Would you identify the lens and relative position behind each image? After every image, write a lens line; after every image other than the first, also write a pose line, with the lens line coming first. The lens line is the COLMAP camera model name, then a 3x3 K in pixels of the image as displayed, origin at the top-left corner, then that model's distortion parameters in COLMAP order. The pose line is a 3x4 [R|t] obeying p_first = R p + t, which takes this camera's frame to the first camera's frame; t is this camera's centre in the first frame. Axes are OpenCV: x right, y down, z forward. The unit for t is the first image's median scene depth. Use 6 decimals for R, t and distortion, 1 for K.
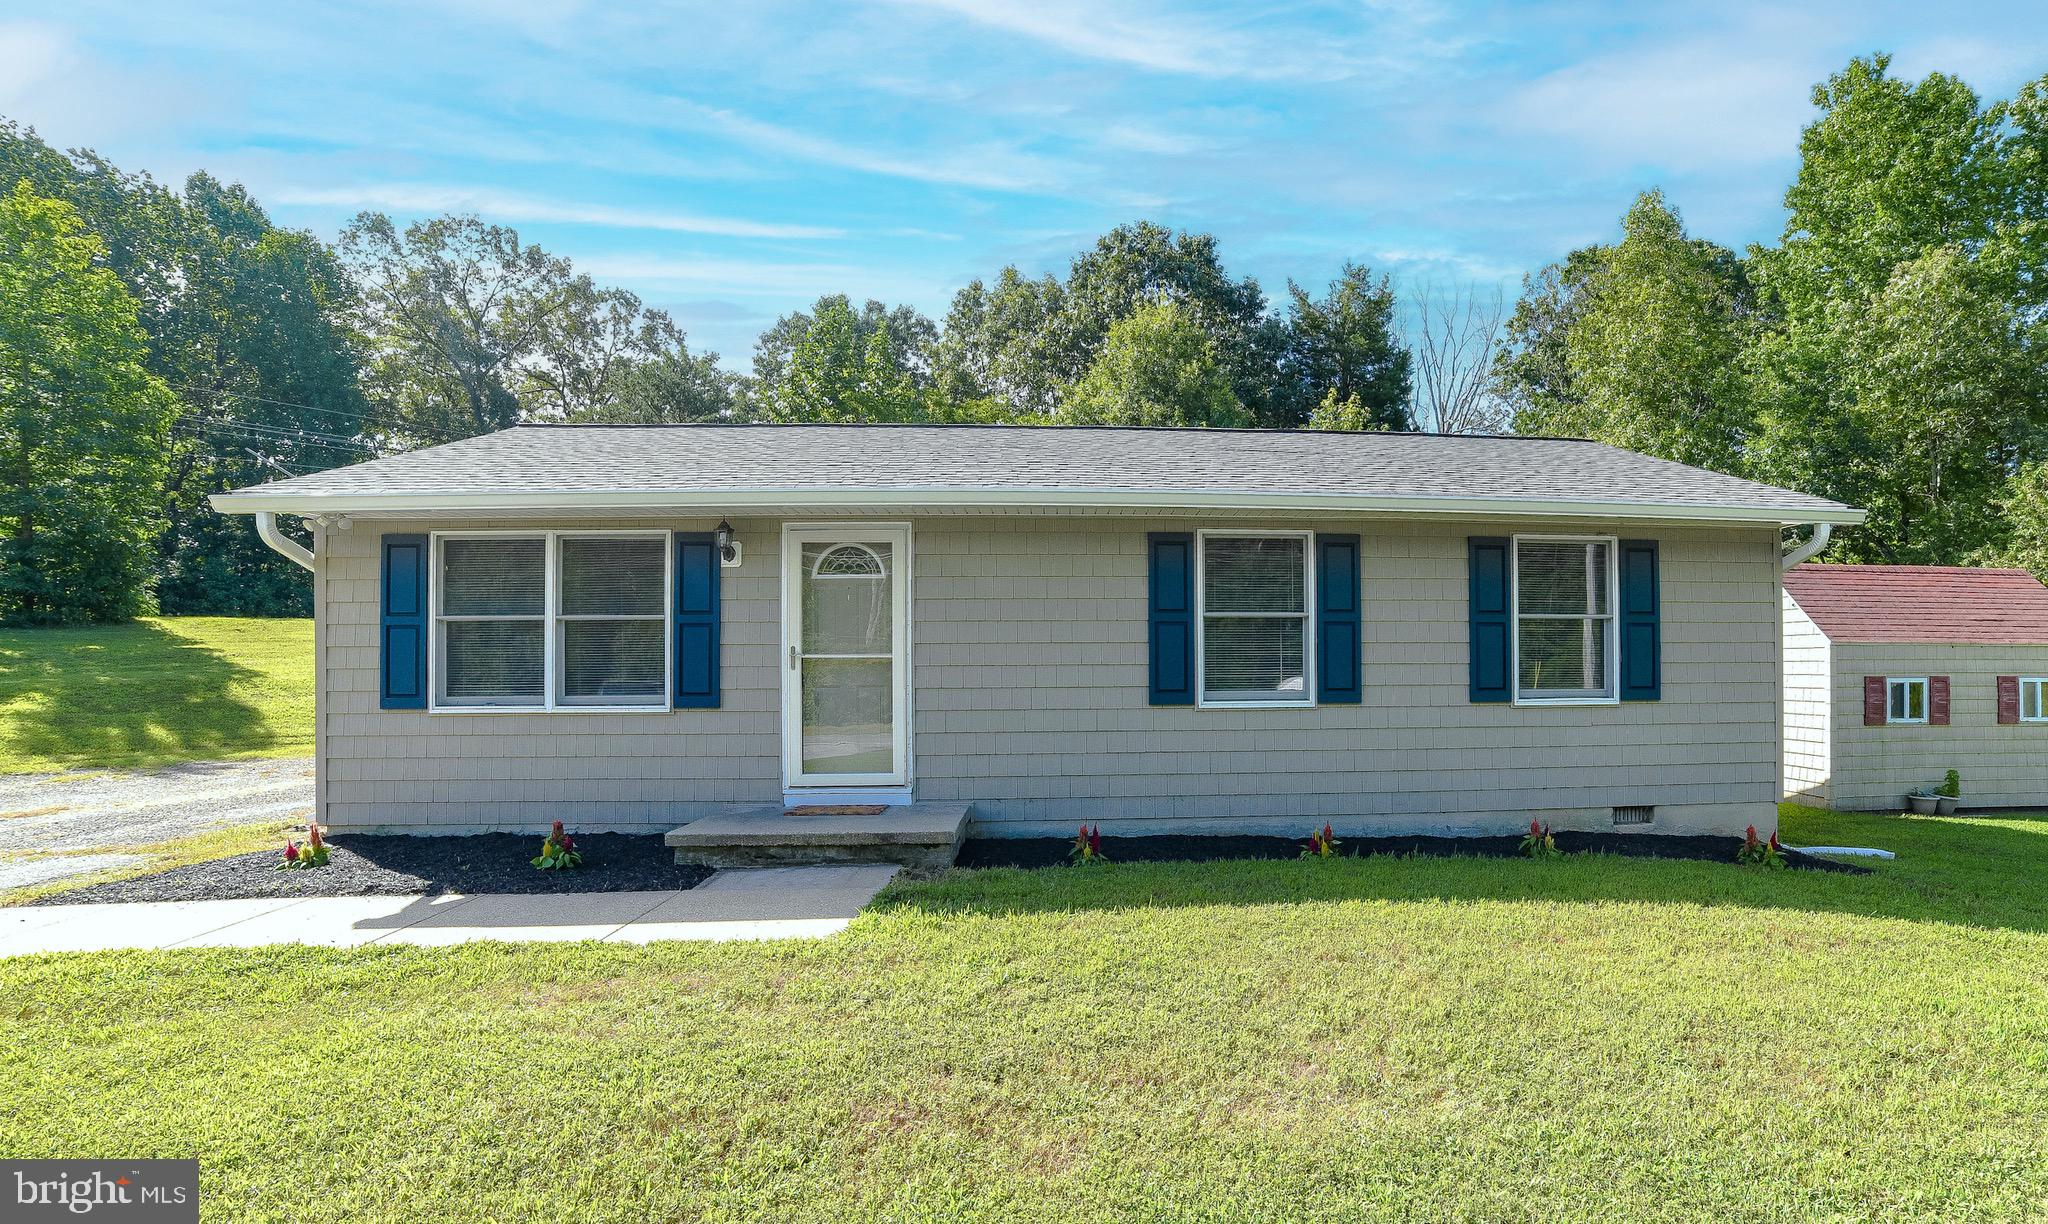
lens RADIAL K [[830.9, 0, 1024.4], [0, 830.9, 684.2], [0, 0, 1]] dist [-0.050225, 0.000953]
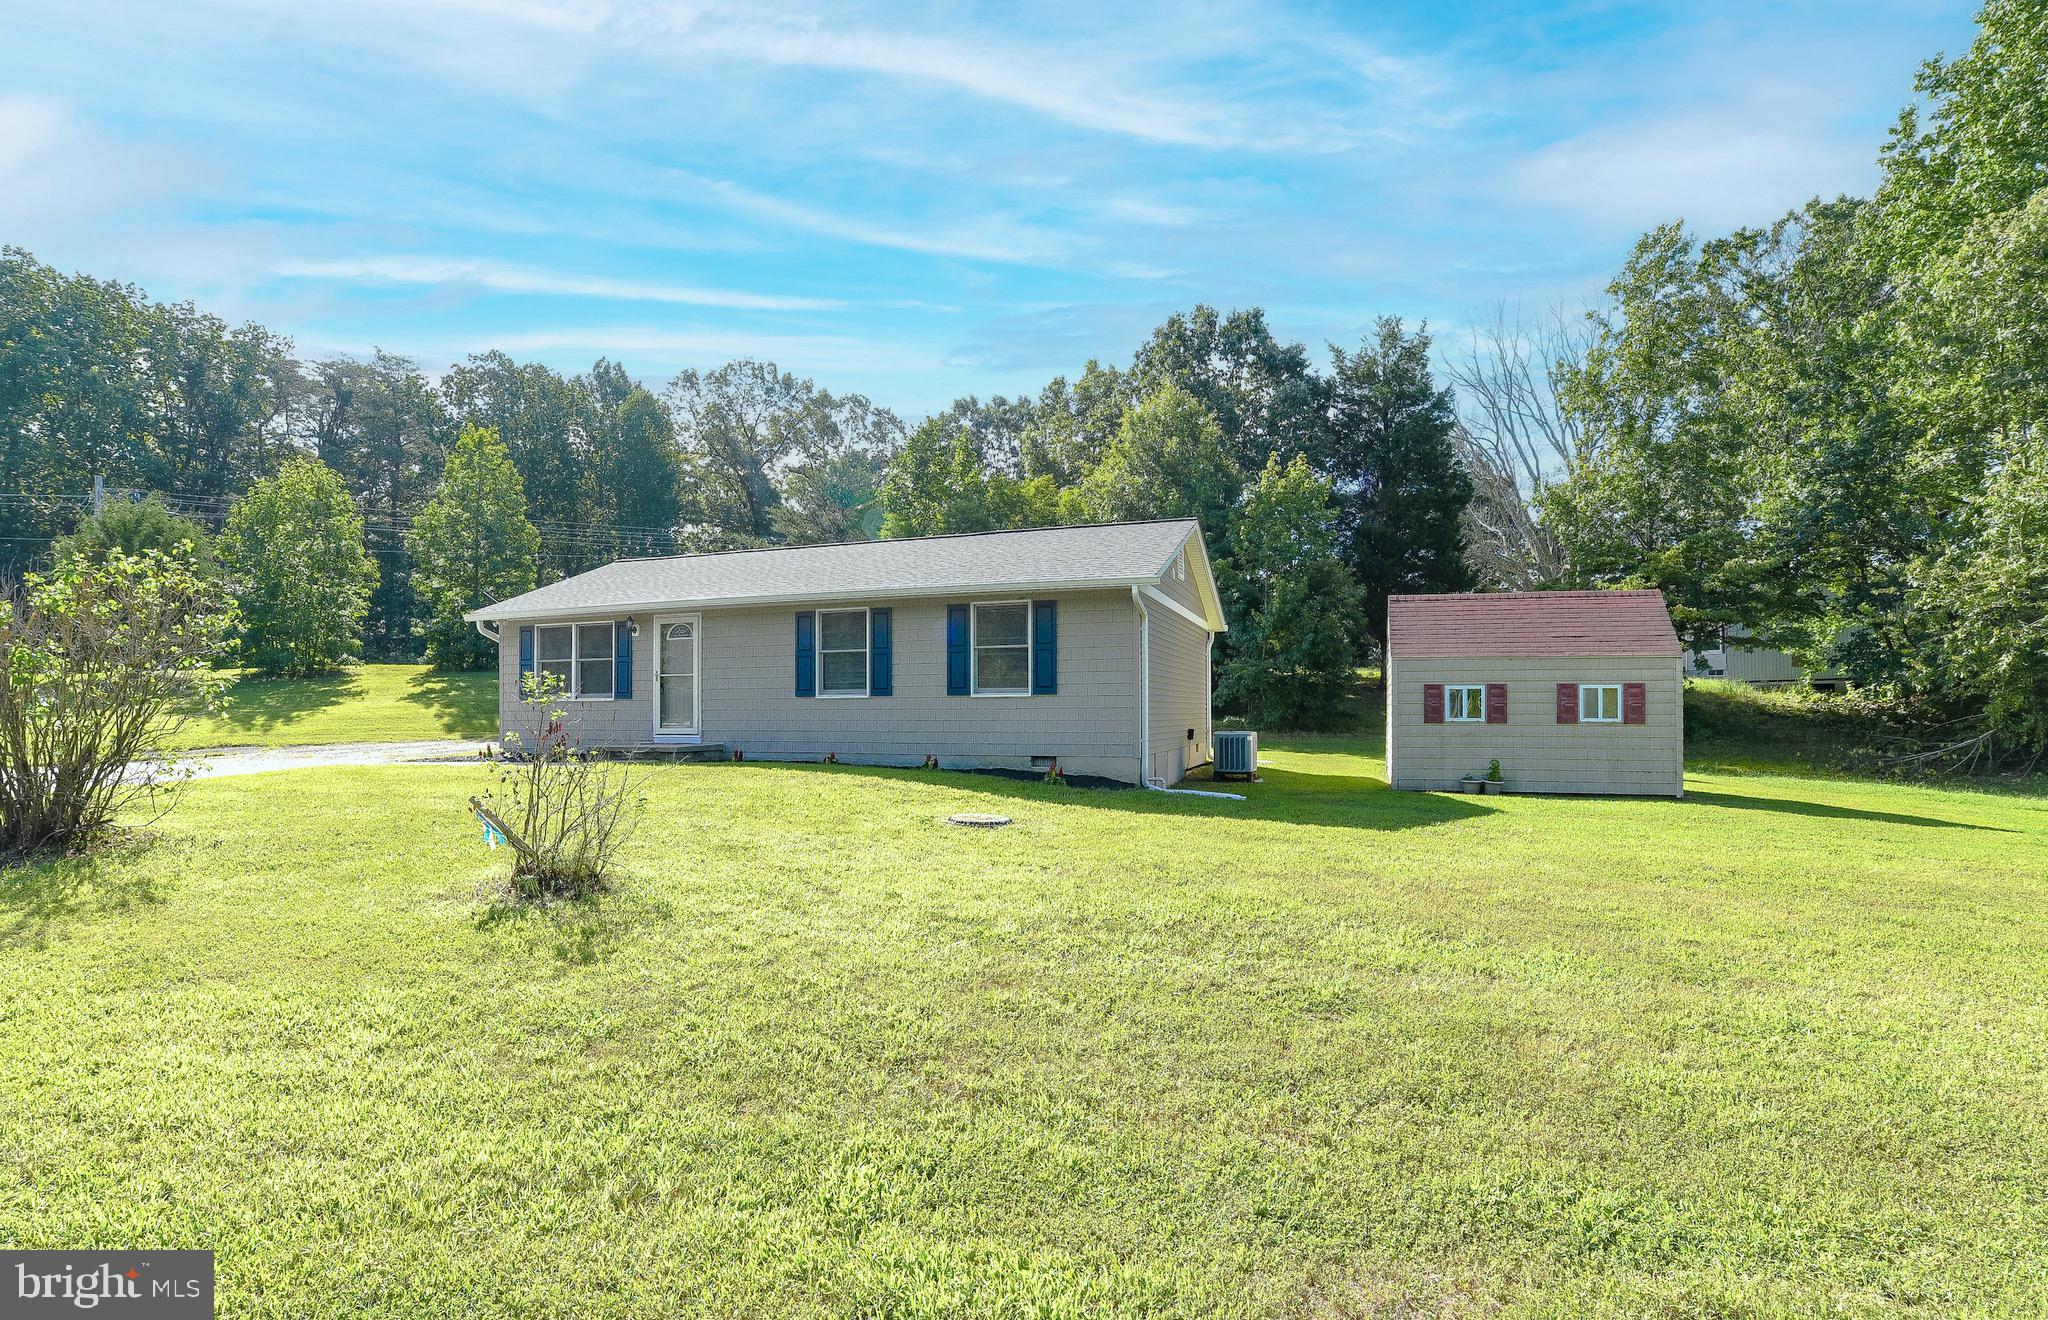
lens RADIAL K [[834.4, 0, 1025.1], [0, 834.4, 731.0], [0, 0, 1]] dist [-0.075819, -0.000071]
pose [[0.937464, 0.010481, -0.347926, 0.934971], [-0.006081, 0.999887, 0.013737, 0.051658], [0.348030, -0.010763, 0.937421, -0.475927]]
